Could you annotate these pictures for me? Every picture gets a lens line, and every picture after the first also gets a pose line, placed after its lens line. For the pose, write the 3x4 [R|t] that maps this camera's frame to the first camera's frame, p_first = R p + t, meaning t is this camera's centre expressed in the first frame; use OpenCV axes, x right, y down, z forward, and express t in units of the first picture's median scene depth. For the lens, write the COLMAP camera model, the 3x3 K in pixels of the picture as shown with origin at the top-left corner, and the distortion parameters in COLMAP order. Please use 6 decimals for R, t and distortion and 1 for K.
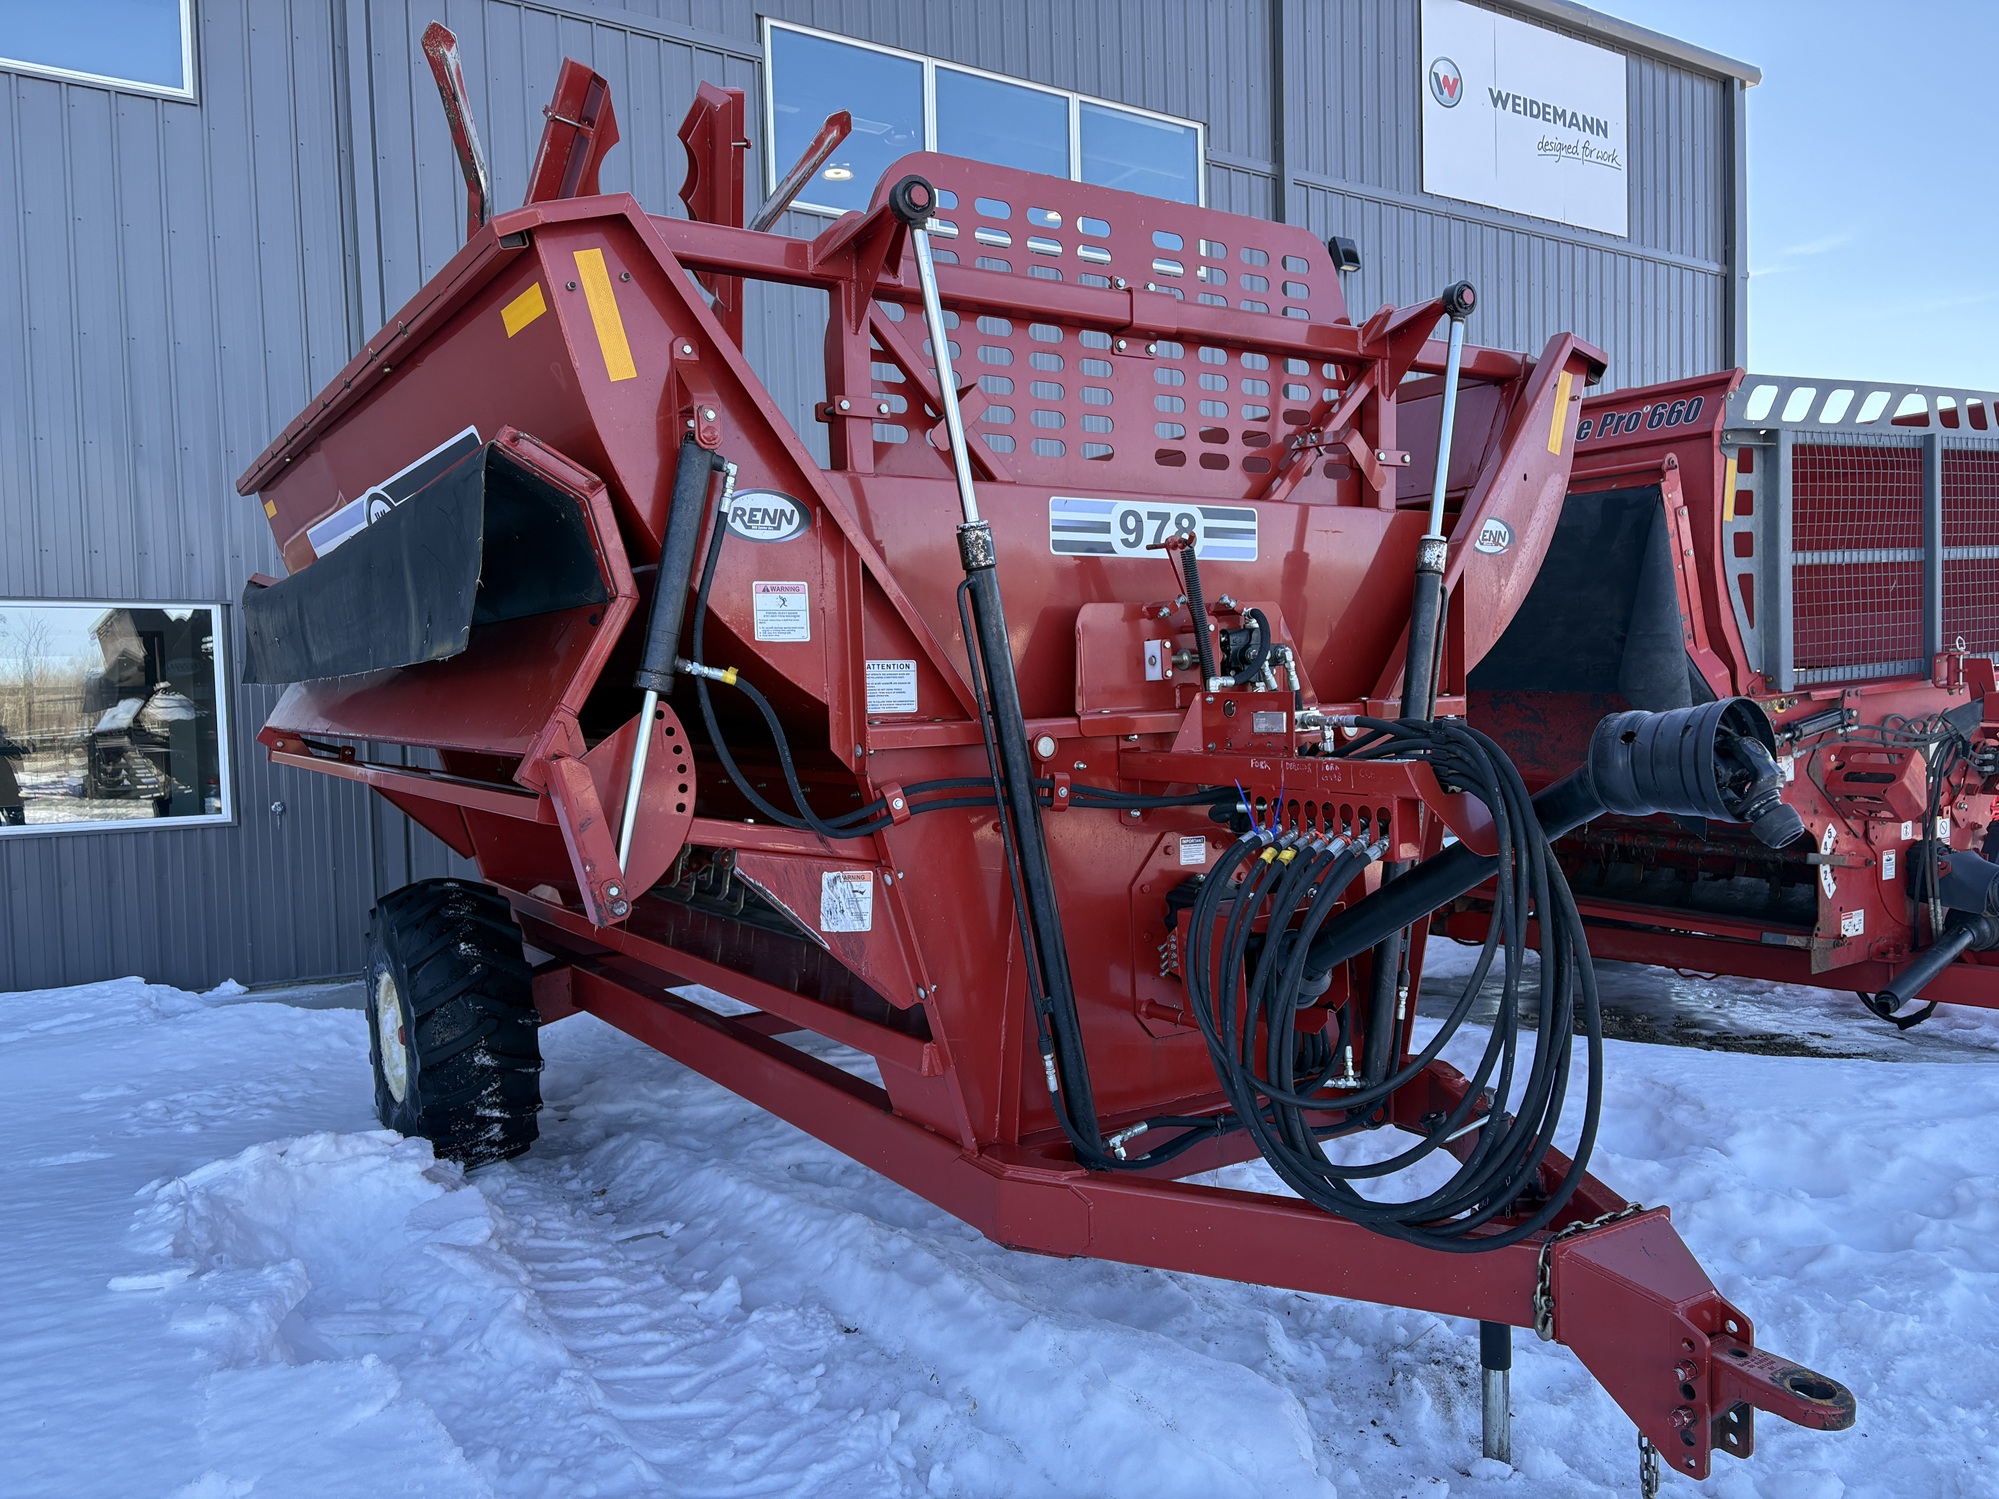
lens RADIAL K [[1505.6, 0, 998.3], [0, 1505.6, 756.6], [0, 0, 1]] dist [0.051983, -0.043269]
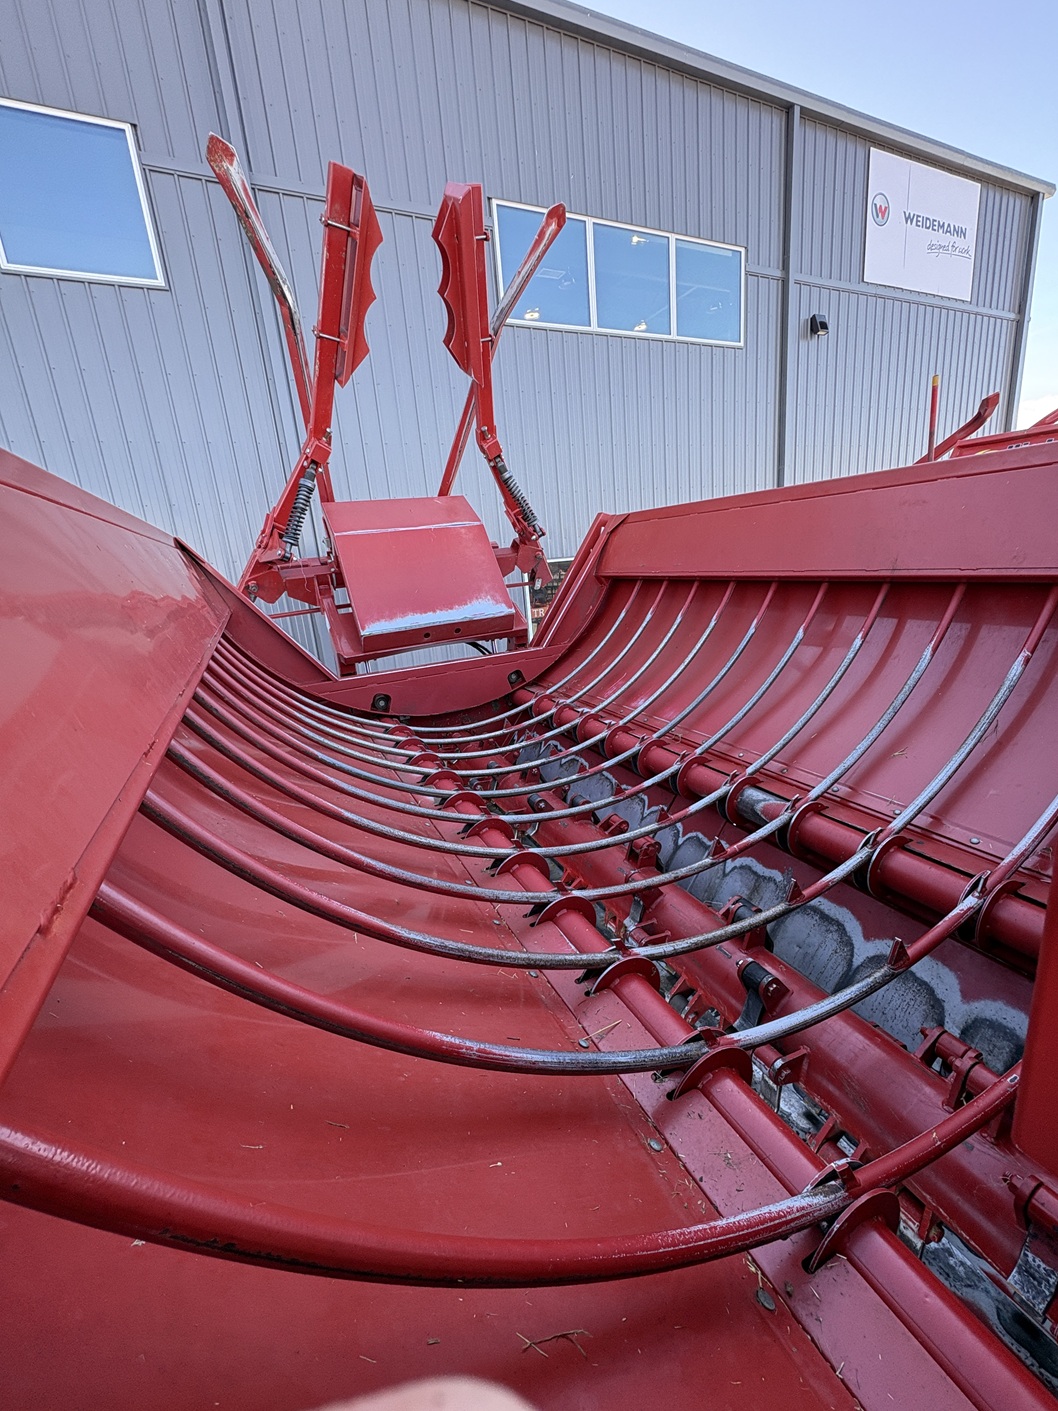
lens RADIAL K [[553.3, 0, 529.0], [0, 553.3, 705.5], [0, 0, 1]] dist [-0.000745, 0.000524]
pose [[0.991312, -0.026185, -0.128898, -0.140626], [0.055243, 0.972244, 0.227355, -0.224181], [0.119367, -0.232501, 0.965243, 0.813791]]
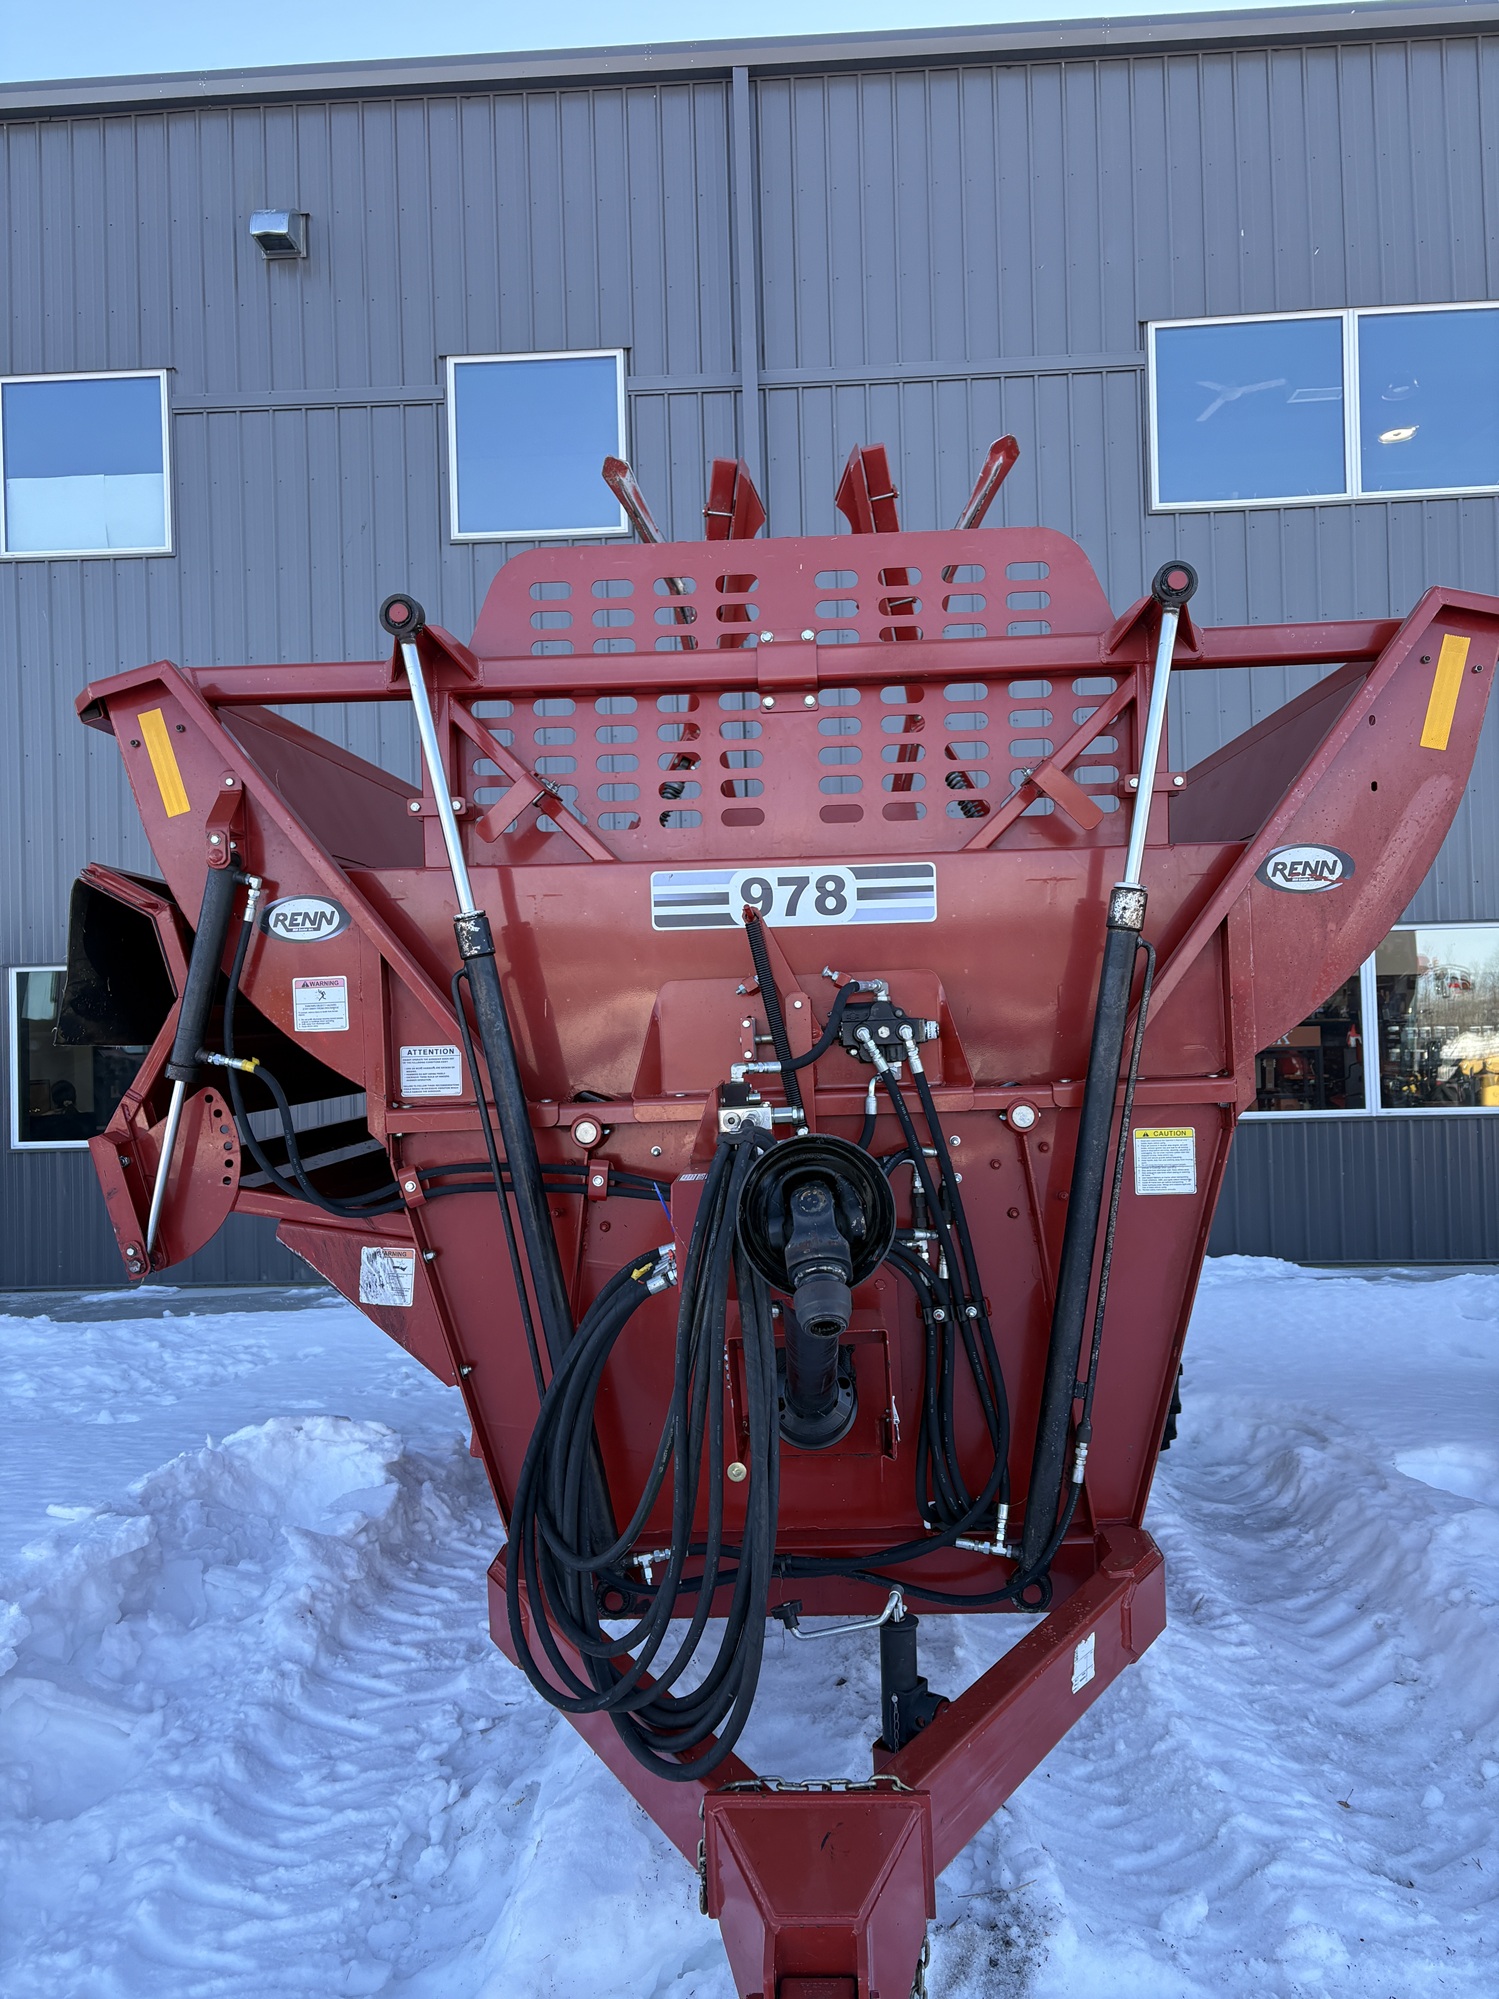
lens RADIAL K [[1505.6, 0, 760.9], [0, 1505.6, 1004.5], [0, 0, 1]] dist [0.051983, -0.043269]
pose [[0.811732, -0.004779, -0.584011, 0.598782], [-0.014933, 0.999470, -0.028934, -0.054956], [0.583839, 0.032207, 0.811230, 0.235910]]
